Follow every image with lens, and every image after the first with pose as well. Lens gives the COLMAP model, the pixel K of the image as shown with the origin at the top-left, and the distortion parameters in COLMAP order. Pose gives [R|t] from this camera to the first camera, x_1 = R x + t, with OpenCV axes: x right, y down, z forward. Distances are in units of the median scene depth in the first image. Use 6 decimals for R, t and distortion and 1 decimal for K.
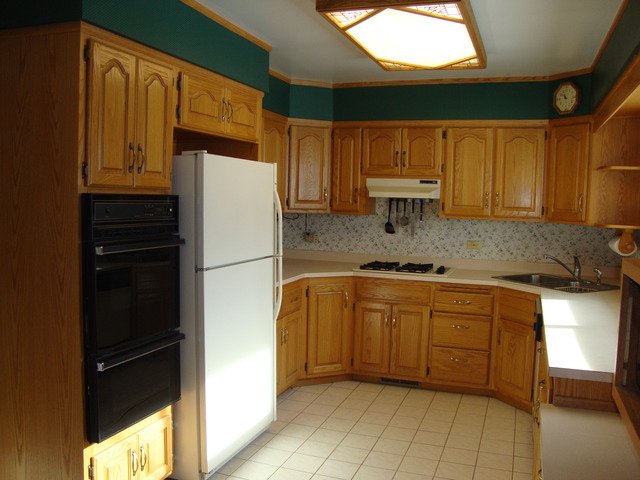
lens RADIAL K [[570.3, 0, 320.0], [0, 570.3, 240.0], [0, 0, 1]] dist [-0.205642, 0.198611]
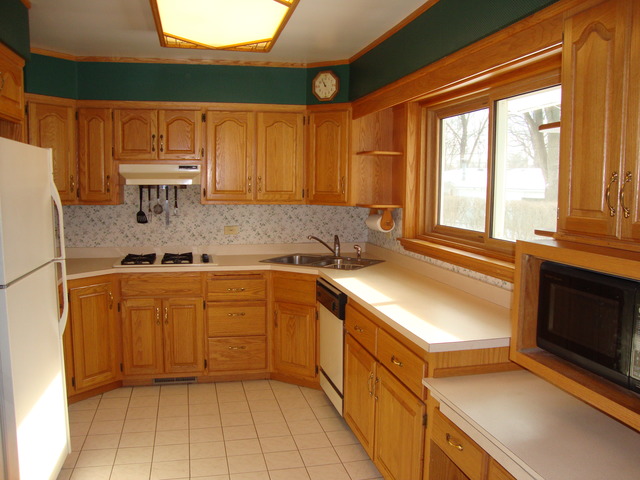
lens RADIAL K [[570.3, 0, 320.0], [0, 570.3, 240.0], [0, 0, 1]] dist [-0.205642, 0.198611]
pose [[0.839133, -0.070830, 0.539296, -0.146285], [0.052844, 0.997411, 0.048775, -0.015534], [-0.541354, -0.012430, 0.840703, 0.084880]]
